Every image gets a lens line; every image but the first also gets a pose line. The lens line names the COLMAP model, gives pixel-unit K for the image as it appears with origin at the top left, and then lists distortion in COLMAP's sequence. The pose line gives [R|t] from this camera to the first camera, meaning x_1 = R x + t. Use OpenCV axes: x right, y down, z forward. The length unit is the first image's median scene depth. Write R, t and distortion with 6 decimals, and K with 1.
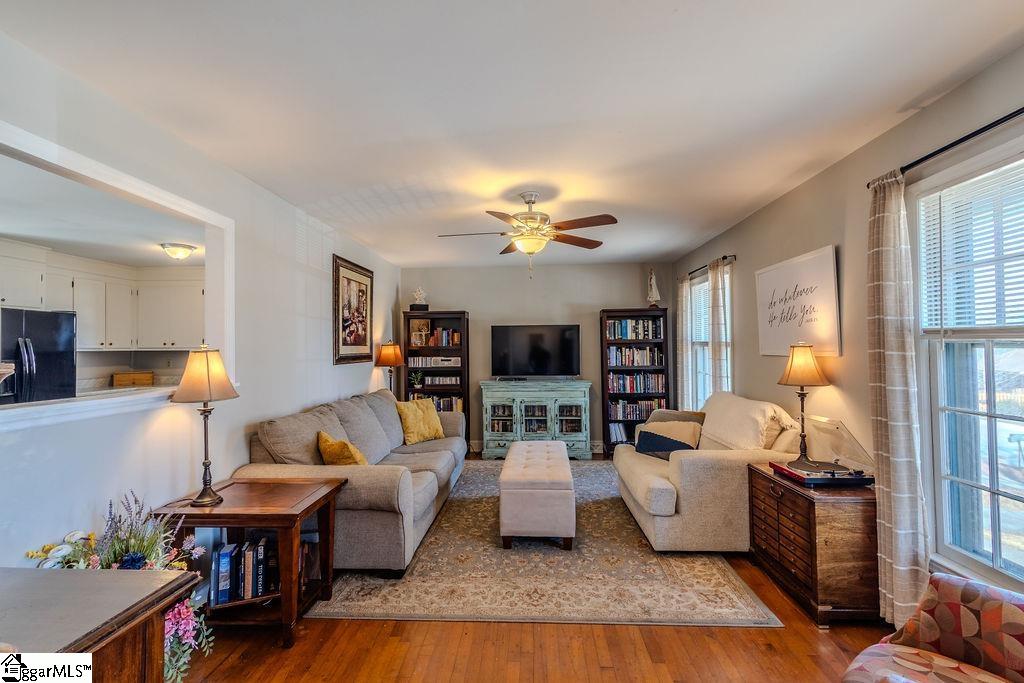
lens RADIAL K [[471.5, 0, 512.0], [0, 471.5, 341.5], [0, 0, 1]] dist [0.013579, -0.000041]
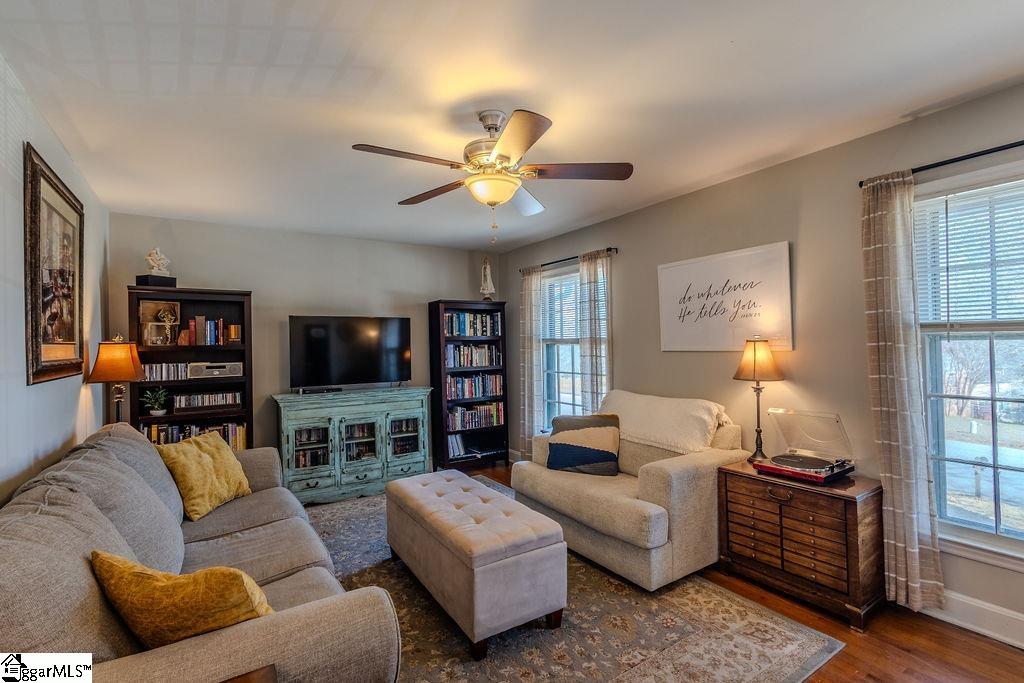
lens RADIAL K [[471.5, 0, 512.0], [0, 471.5, 341.5], [0, 0, 1]] dist [0.013579, -0.000041]
pose [[0.808982, -0.000718, 0.587833, -0.195336], [0.001101, 0.999999, -0.000295, 0.005658], [-0.587833, 0.000886, 0.808982, 0.253692]]
